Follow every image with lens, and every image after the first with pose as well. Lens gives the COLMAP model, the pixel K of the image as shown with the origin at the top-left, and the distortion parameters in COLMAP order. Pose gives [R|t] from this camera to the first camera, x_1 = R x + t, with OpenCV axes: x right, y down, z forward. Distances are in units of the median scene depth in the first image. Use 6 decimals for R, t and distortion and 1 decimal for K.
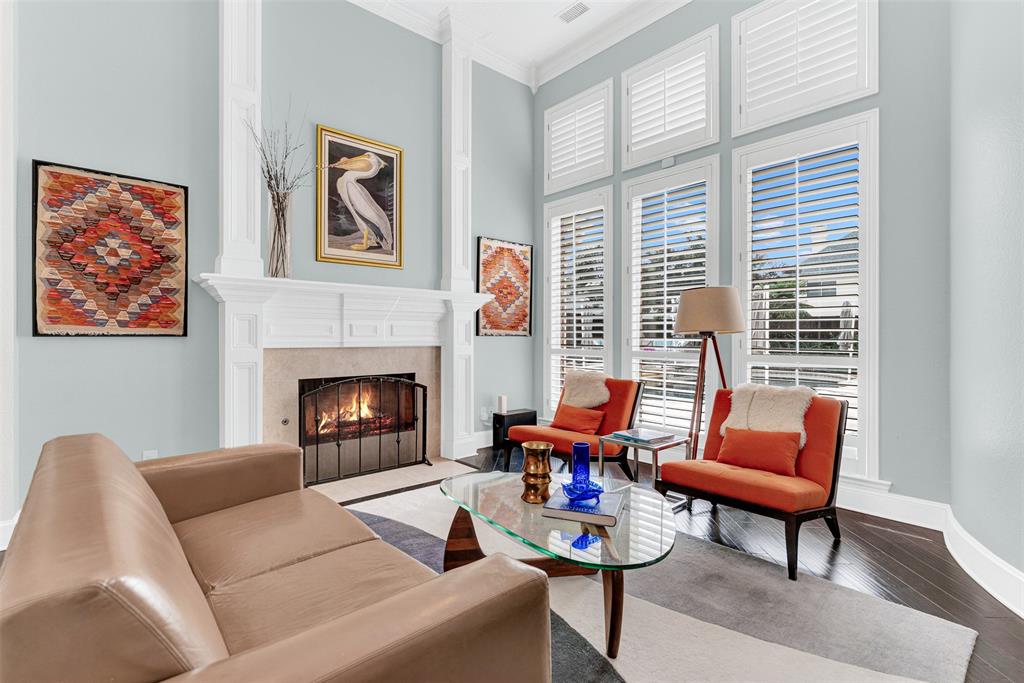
lens RADIAL K [[481.9, 0, 512.2], [0, 481.9, 339.1], [0, 0, 1]] dist [0.005755, -0.000144]
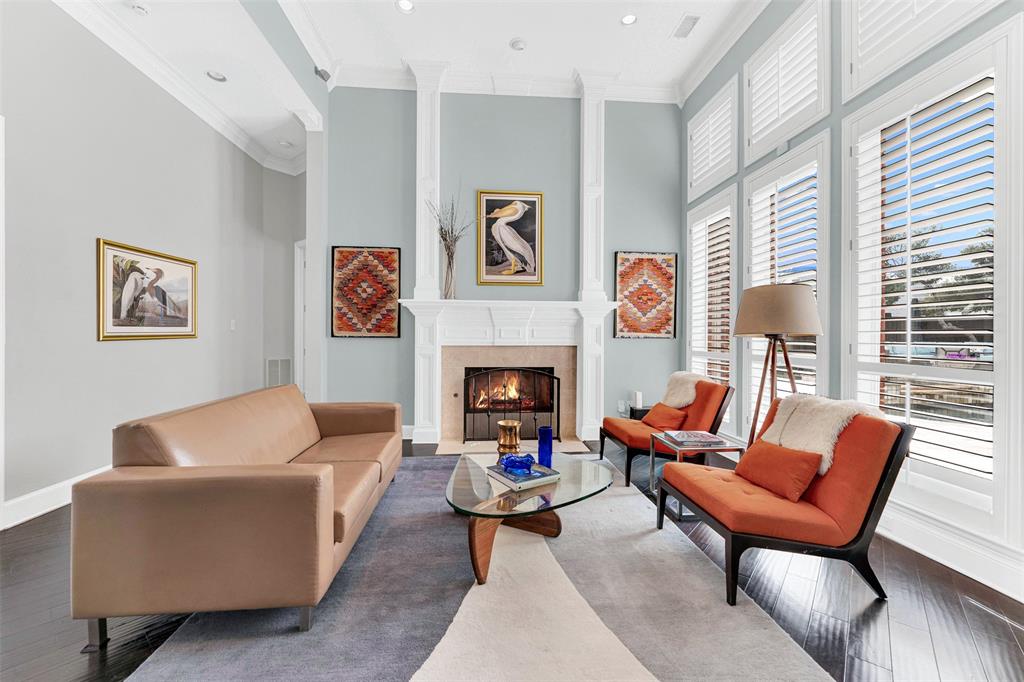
lens RADIAL K [[420.9, 0, 513.4], [0, 420.9, 338.7], [0, 0, 1]] dist [0.008899, 0.000181]
pose [[0.802817, 0.004940, -0.596205, 0.404910], [-0.007368, 0.999972, -0.001636, -0.002206], [0.596180, 0.005706, 0.802831, 0.057182]]
